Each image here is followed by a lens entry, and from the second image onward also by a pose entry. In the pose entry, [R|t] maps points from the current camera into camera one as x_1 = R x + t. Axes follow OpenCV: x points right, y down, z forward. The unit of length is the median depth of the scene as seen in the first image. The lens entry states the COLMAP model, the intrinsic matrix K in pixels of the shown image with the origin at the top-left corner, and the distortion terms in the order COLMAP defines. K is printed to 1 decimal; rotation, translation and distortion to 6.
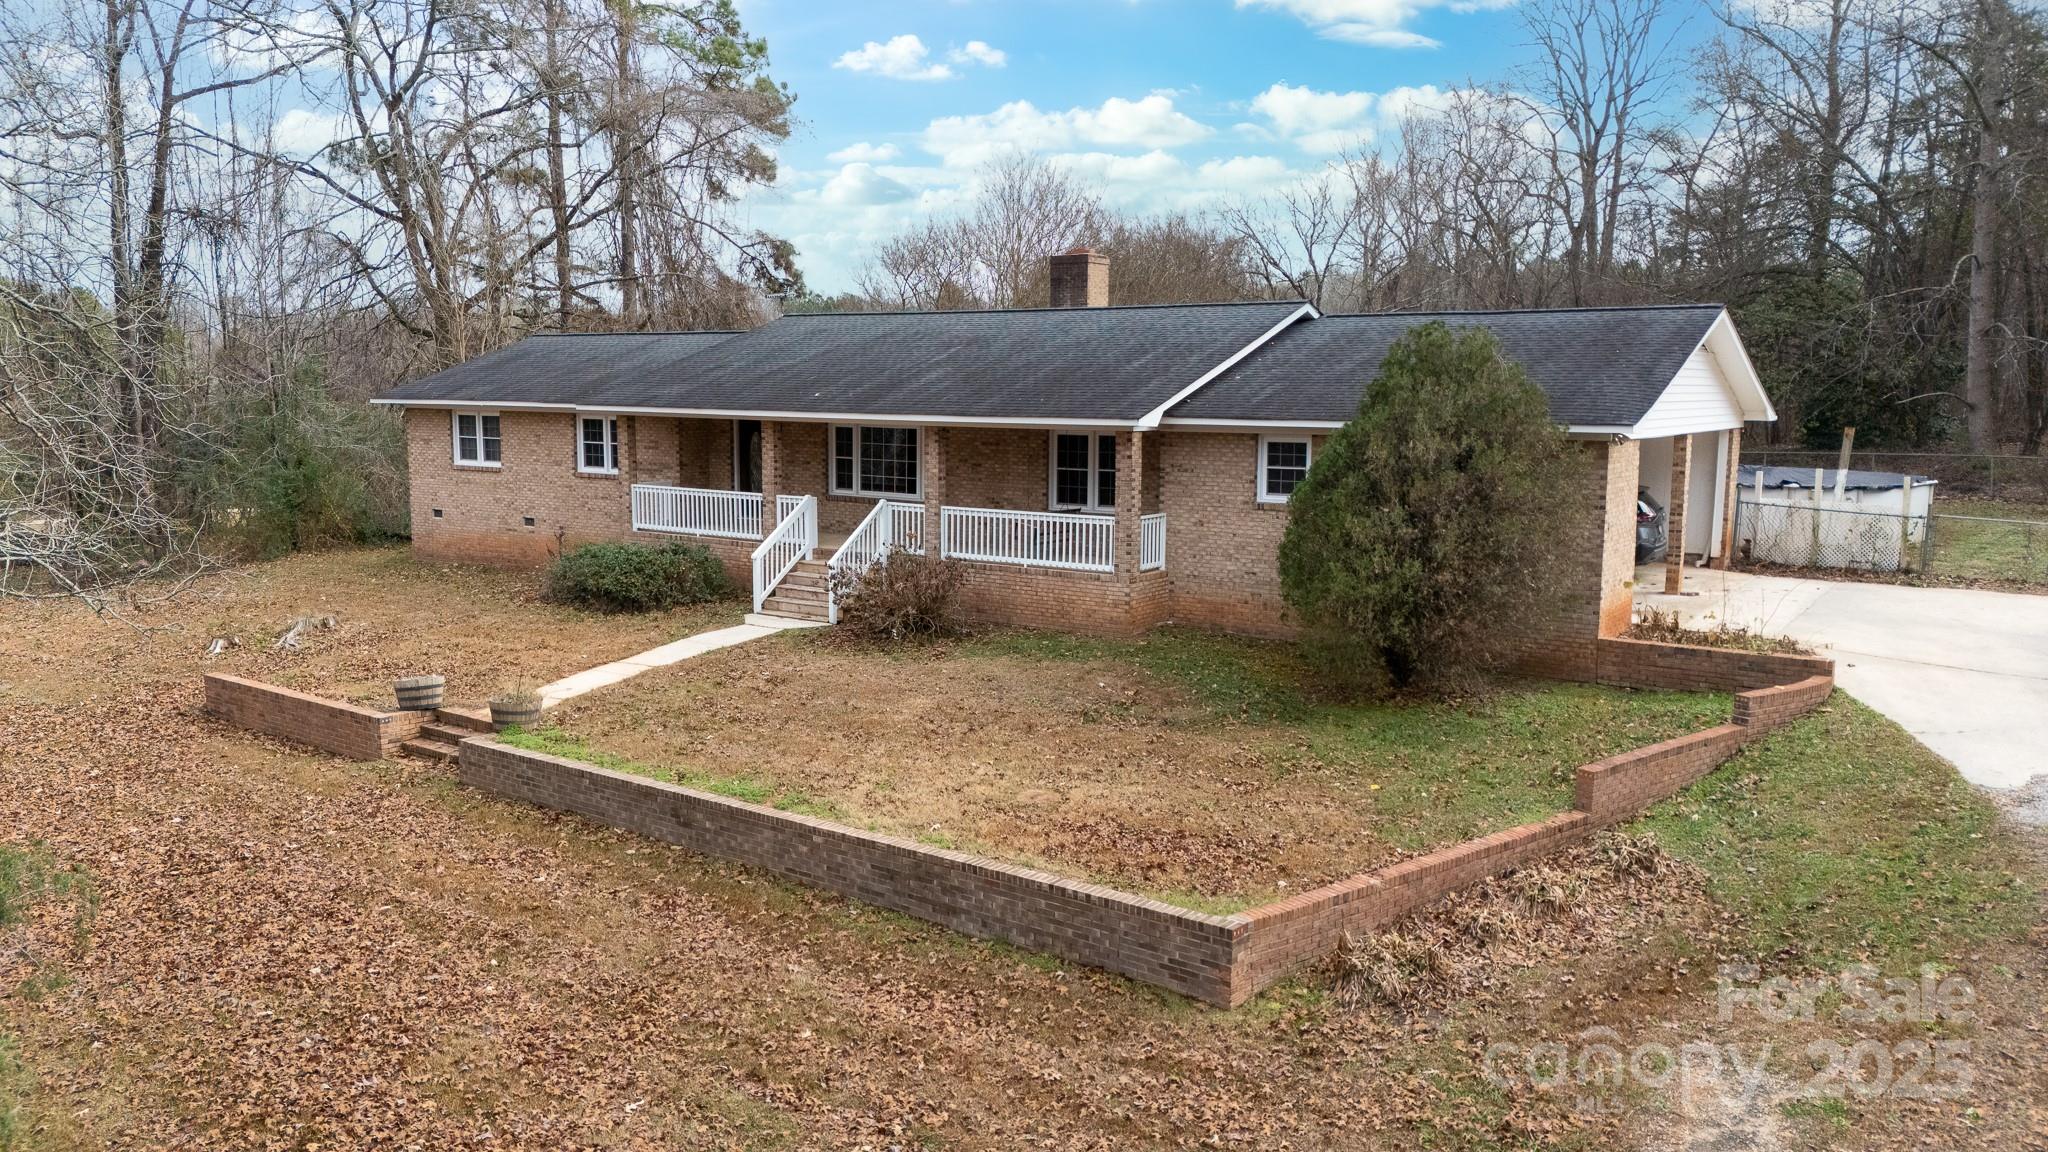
lens RADIAL K [[1491.5, 0, 1025.0], [0, 1491.5, 579.6], [0, 0, 1]] dist [0.039554, -0.054399]
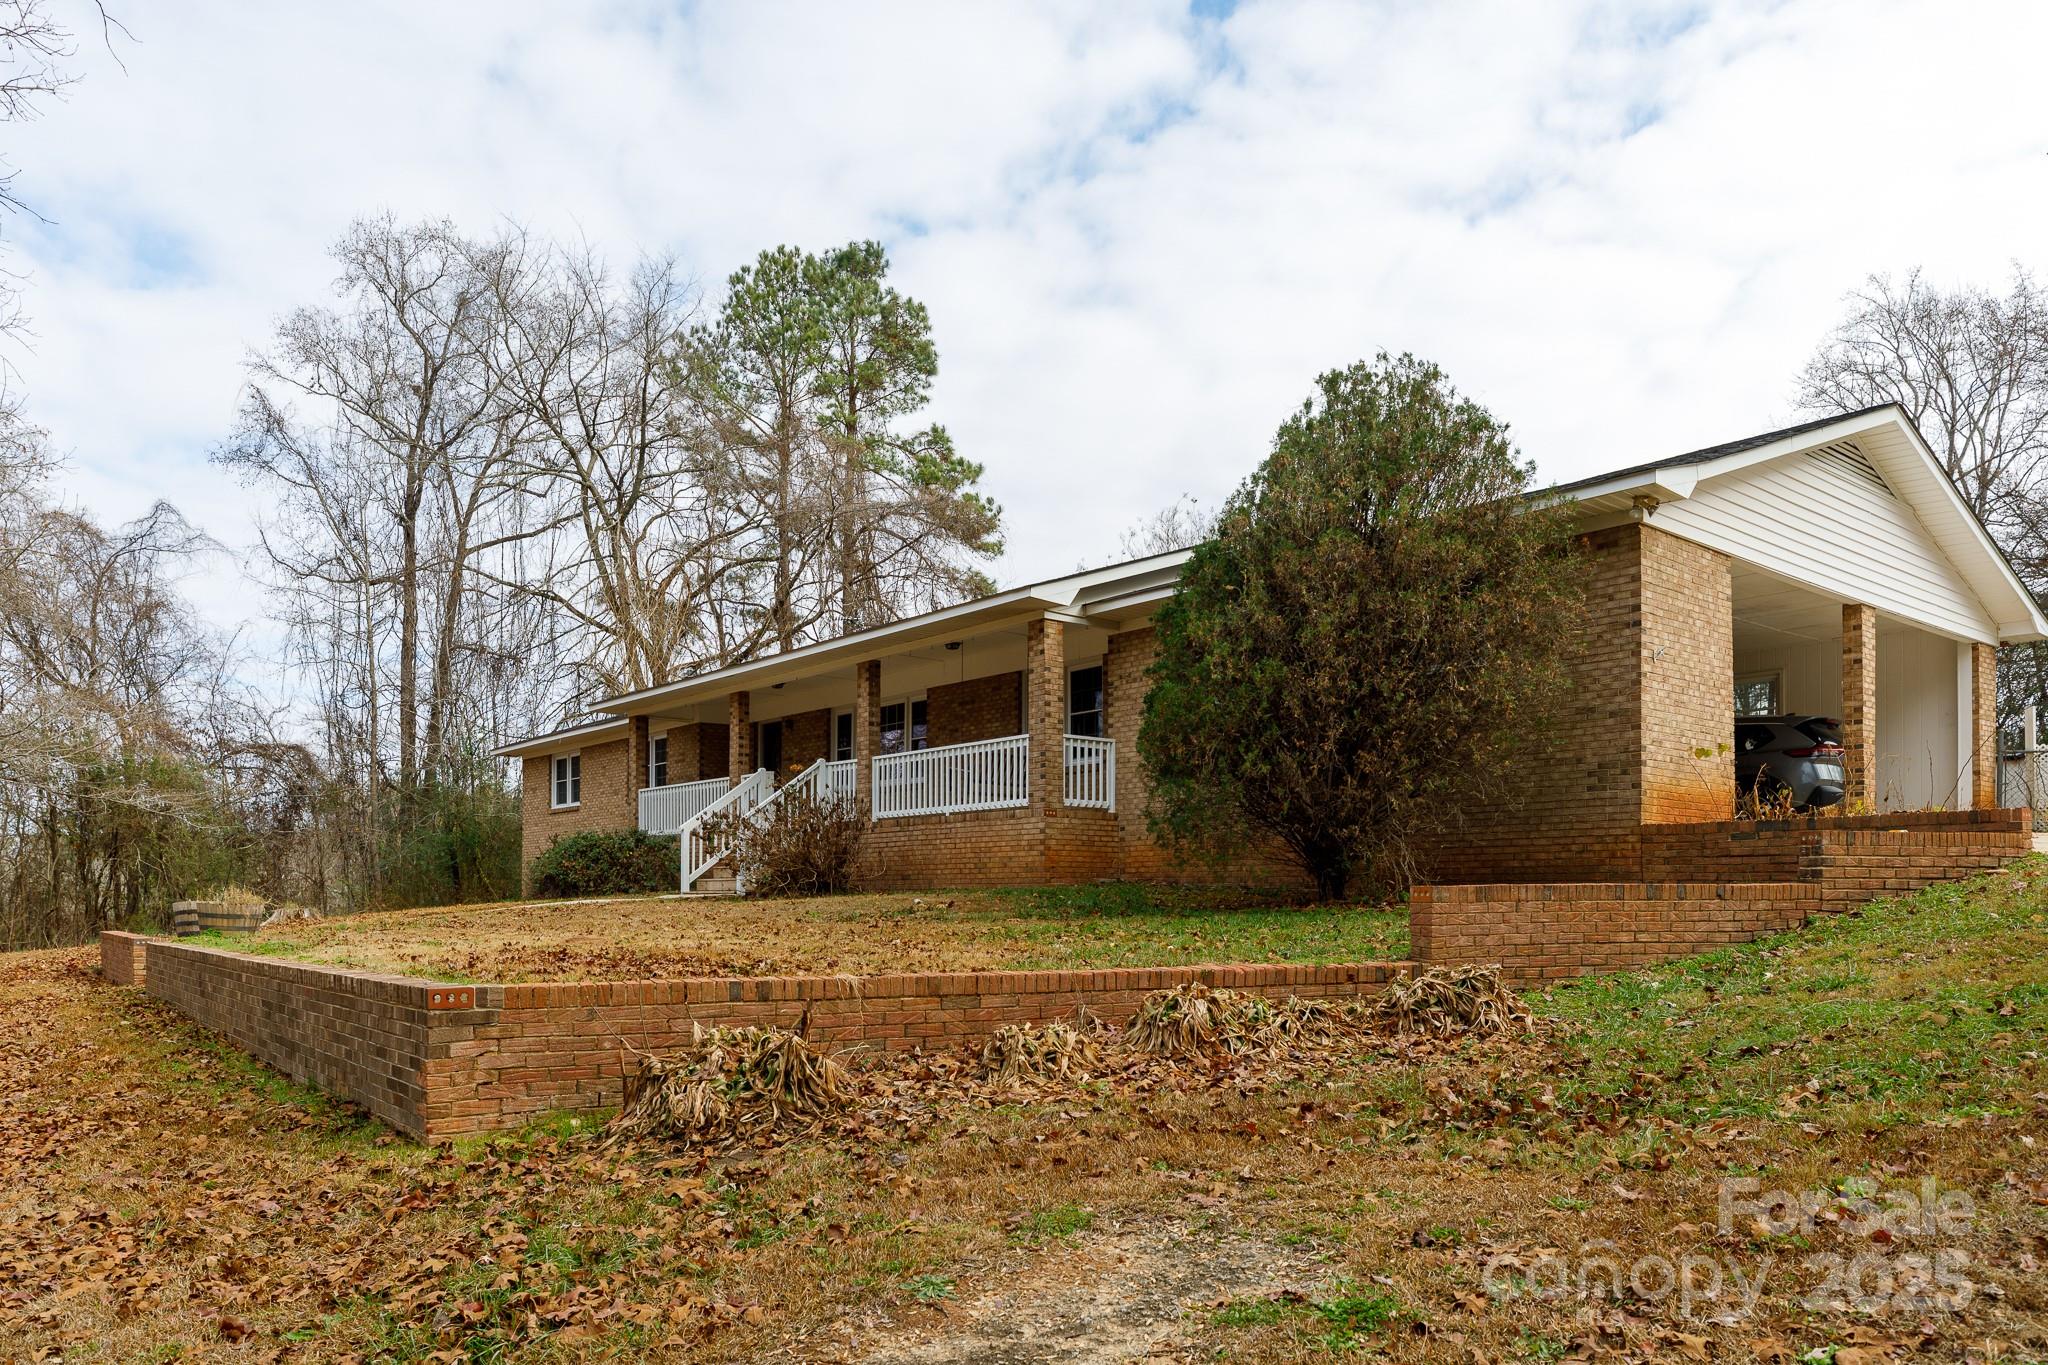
lens RADIAL K [[1415.5, 0, 986.5], [0, 1415.5, 859.6], [0, 0, 1]] dist [0.002700, 0.002732]
pose [[0.961301, -0.007808, -0.275389, 0.214873], [-0.034971, 0.988054, -0.150088, 0.119836], [0.273271, 0.153911, 0.949544, 0.266081]]
